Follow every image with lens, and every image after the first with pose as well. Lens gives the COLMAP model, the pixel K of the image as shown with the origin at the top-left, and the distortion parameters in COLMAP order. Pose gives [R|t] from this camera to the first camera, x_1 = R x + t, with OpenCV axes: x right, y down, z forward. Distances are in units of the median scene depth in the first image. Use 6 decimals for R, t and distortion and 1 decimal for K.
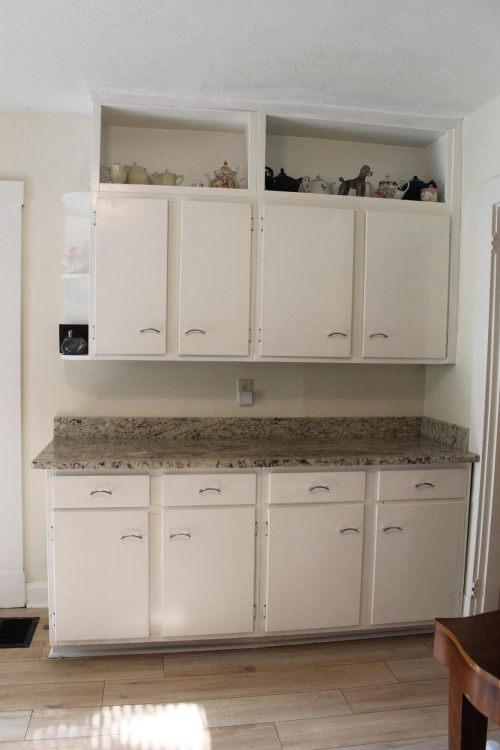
lens RADIAL K [[596.8, 0, 250.0], [0, 596.8, 375.0], [0, 0, 1]] dist [-0.177565, 0.139964]
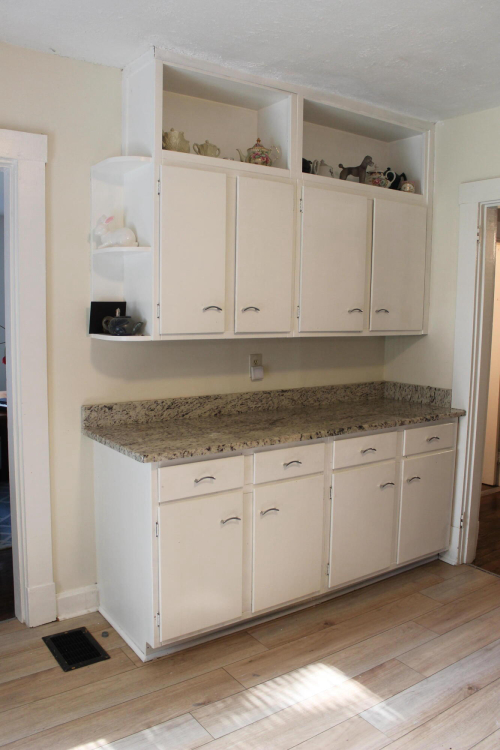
lens RADIAL K [[596.8, 0, 250.0], [0, 596.8, 375.0], [0, 0, 1]] dist [-0.177565, 0.139964]
pose [[0.910063, -0.054308, 0.410896, -0.495685], [0.032077, 0.997634, 0.060812, -0.022380], [-0.413226, -0.042163, 0.909652, 0.081134]]
